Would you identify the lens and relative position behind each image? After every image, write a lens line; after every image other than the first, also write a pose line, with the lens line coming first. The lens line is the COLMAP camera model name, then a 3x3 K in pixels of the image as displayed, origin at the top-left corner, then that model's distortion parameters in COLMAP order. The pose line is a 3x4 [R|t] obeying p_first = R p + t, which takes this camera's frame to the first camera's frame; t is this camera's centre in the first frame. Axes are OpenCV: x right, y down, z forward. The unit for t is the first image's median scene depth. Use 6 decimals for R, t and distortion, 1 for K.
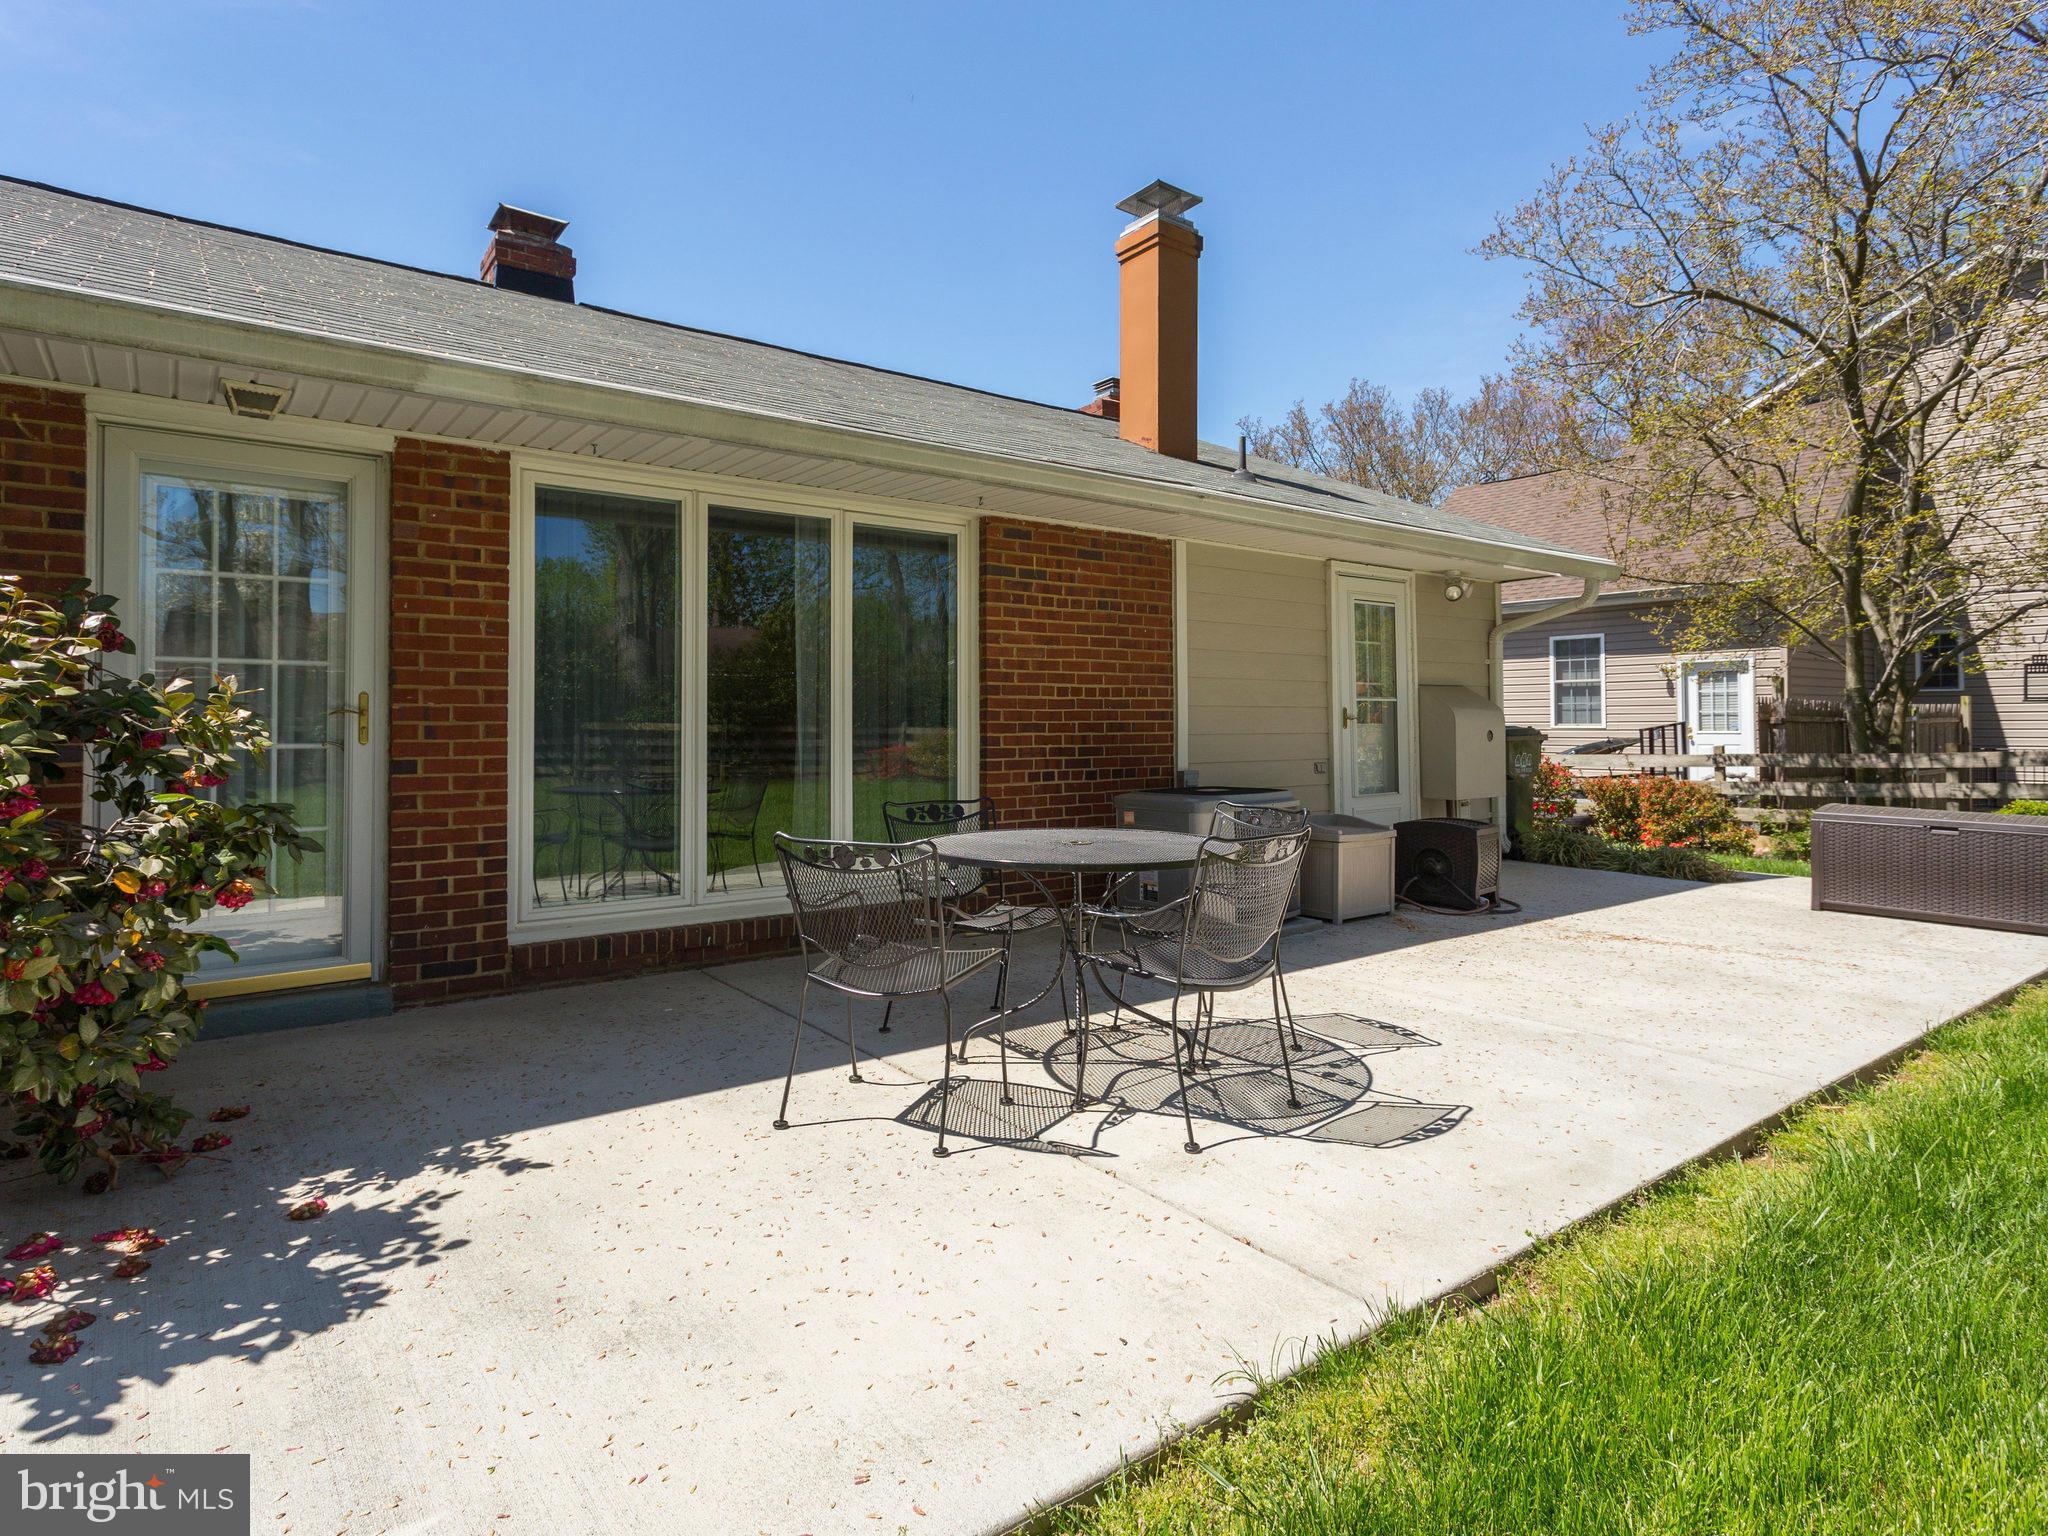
lens RADIAL K [[1111.9, 0, 1029.2], [0, 1111.9, 715.4], [0, 0, 1]] dist [0.000834, 0.000415]
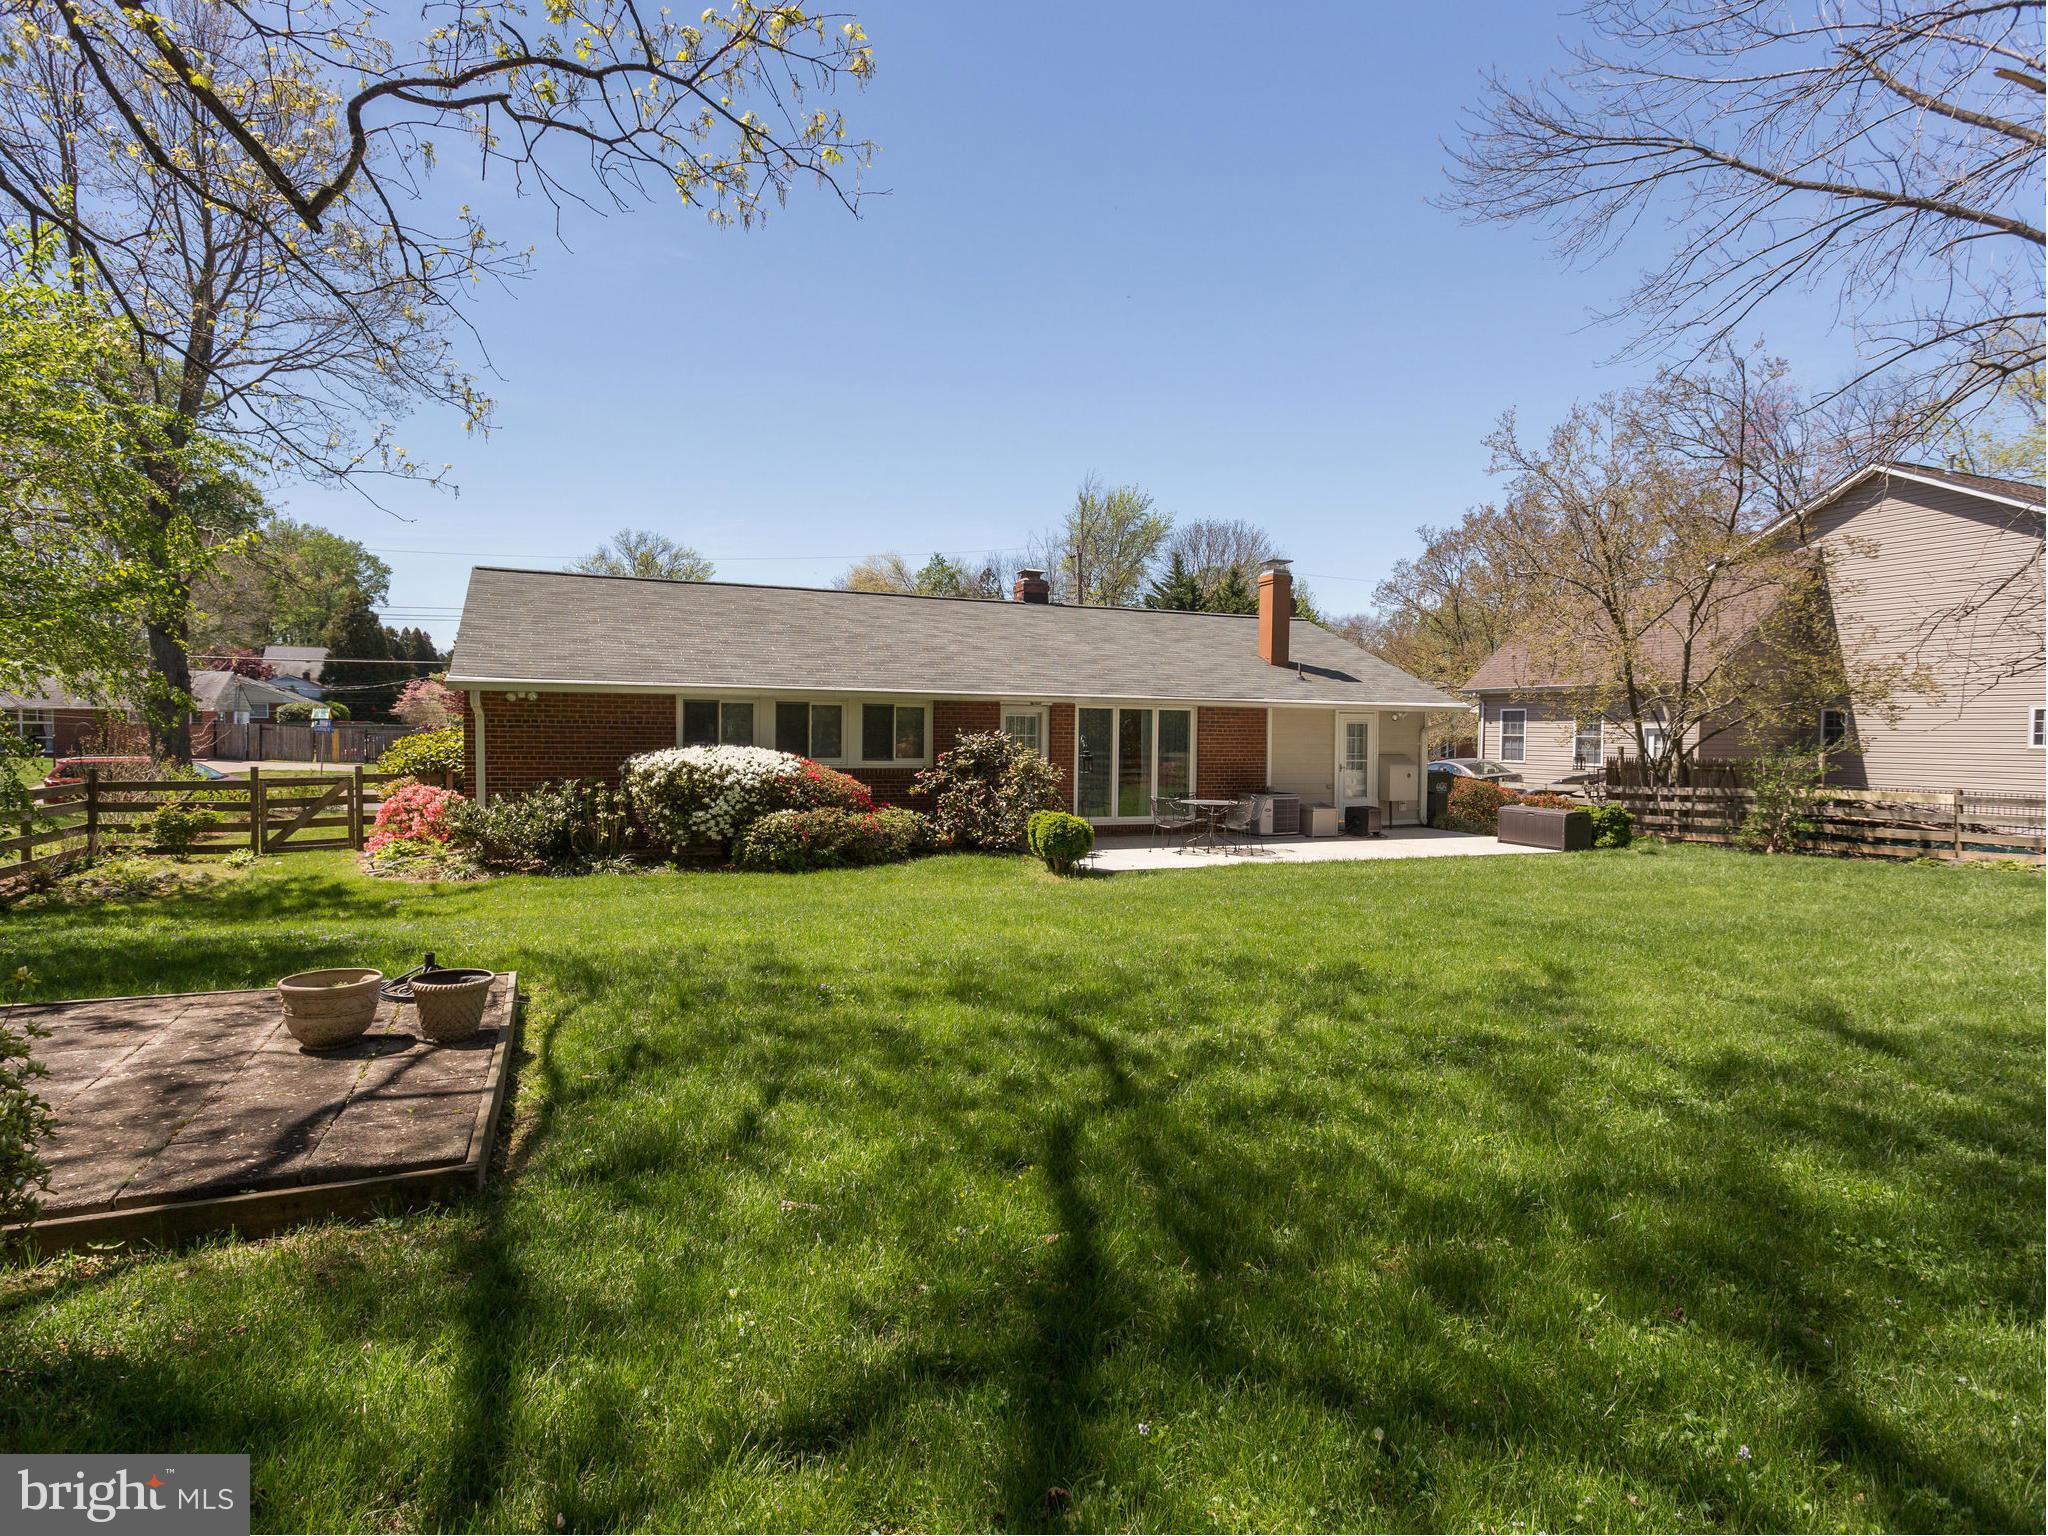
lens RADIAL K [[1098.8, 0, 1008.1], [0, 1098.8, 766.8], [0, 0, 1]] dist [0.001471, 0.001168]
pose [[0.971887, 0.021776, -0.234439, 0.130157], [-0.012687, 0.999111, 0.040210, -0.094547], [0.235107, -0.036105, 0.971299, -1.687389]]
